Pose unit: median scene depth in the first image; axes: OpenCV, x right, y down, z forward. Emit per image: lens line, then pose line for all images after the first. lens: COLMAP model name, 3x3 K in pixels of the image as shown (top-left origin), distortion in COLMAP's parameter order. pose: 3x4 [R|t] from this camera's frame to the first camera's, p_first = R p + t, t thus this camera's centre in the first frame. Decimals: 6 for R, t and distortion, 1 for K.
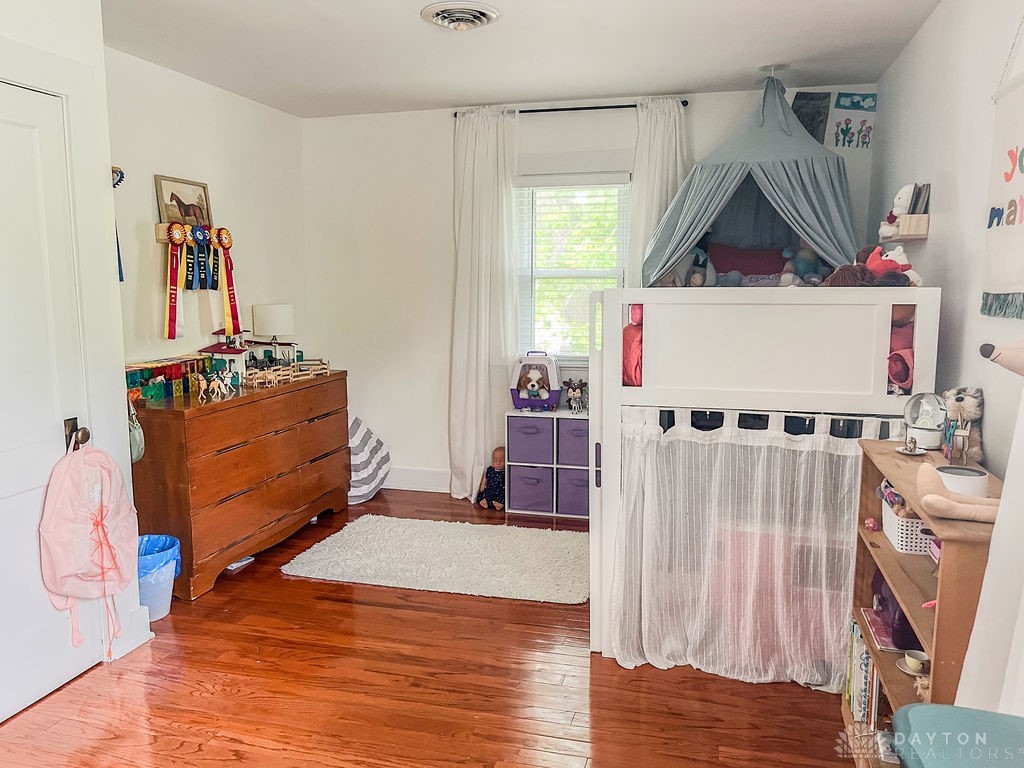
lens RADIAL K [[794.6, 0, 512.0], [0, 794.6, 384.0], [0, 0, 1]] dist [-0.003867, -0.006318]
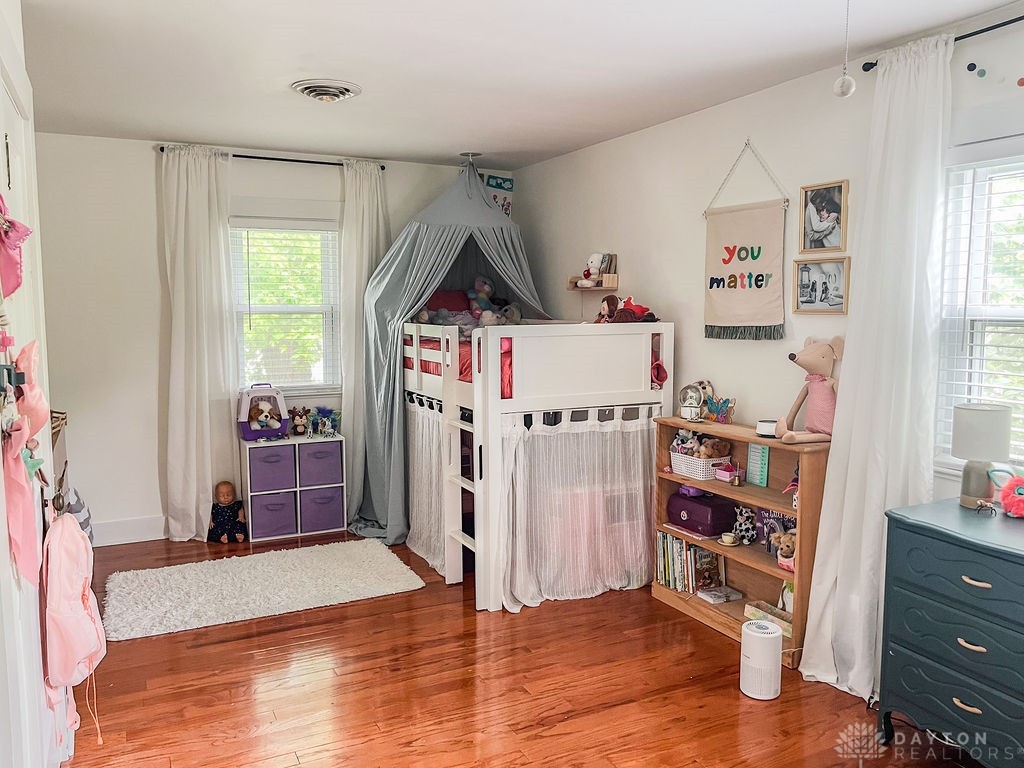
lens RADIAL K [[794.6, 0, 512.0], [0, 794.6, 384.0], [0, 0, 1]] dist [-0.003867, -0.006318]
pose [[0.740626, -0.064887, 0.668777, -0.518392], [0.087567, 0.996159, -0.000323, -0.014424], [-0.666187, 0.058802, 0.743463, 0.001632]]
